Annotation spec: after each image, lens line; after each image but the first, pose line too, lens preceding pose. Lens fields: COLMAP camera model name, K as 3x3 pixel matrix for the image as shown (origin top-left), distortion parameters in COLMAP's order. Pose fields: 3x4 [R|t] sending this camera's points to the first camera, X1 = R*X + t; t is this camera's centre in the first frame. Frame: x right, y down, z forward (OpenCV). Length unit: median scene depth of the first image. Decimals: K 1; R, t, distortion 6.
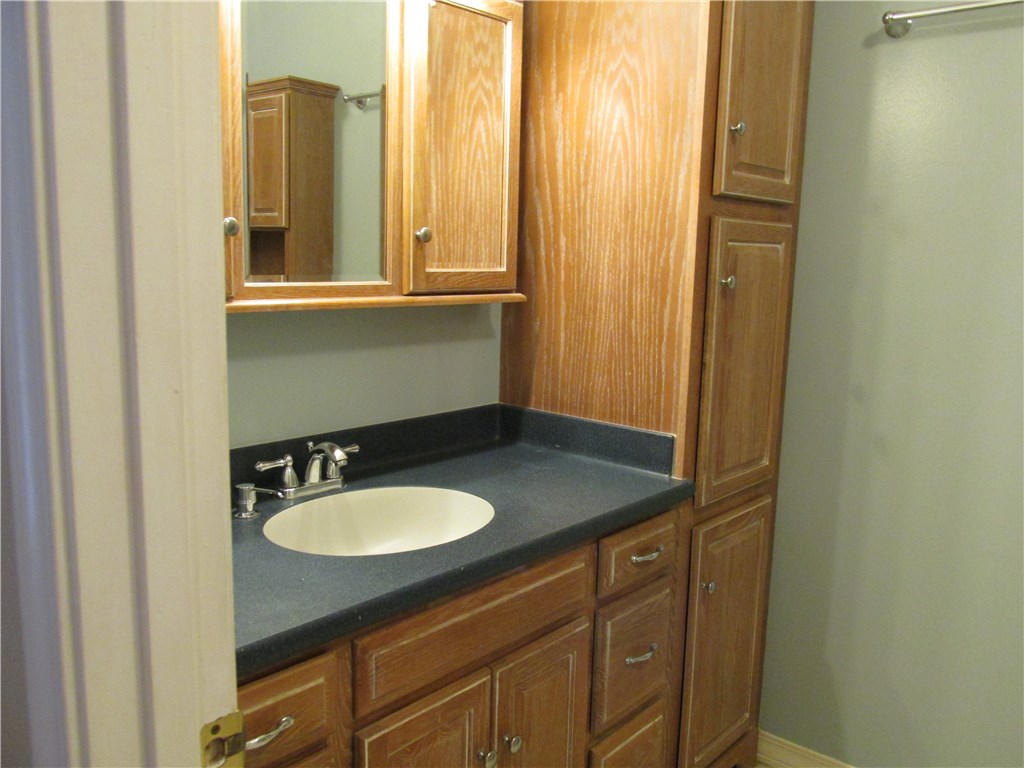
lens RADIAL K [[846.8, 0, 512.0], [0, 846.8, 384.0], [0, 0, 1]] dist [-0.028019, -0.000189]
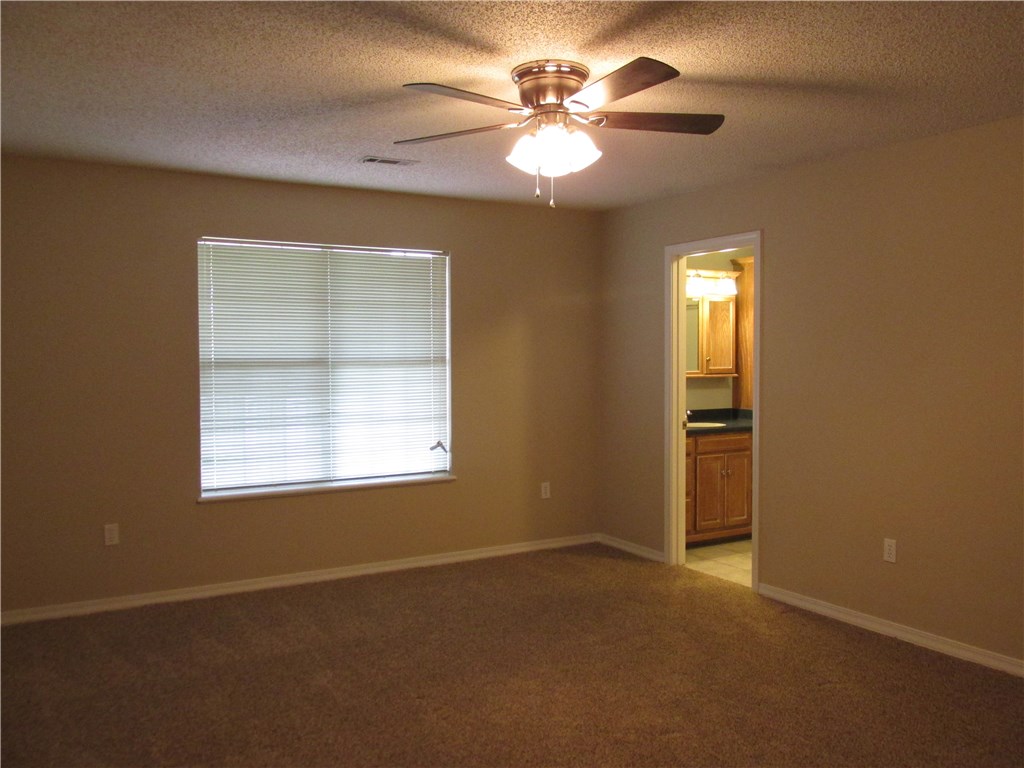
lens RADIAL K [[846.8, 0, 512.0], [0, 846.8, 384.0], [0, 0, 1]] dist [-0.028019, -0.000189]
pose [[0.946546, -0.017065, -0.322118, 0.255769], [-0.020833, 0.993281, -0.113837, 0.351061], [0.321896, 0.114462, 0.939830, -2.578326]]
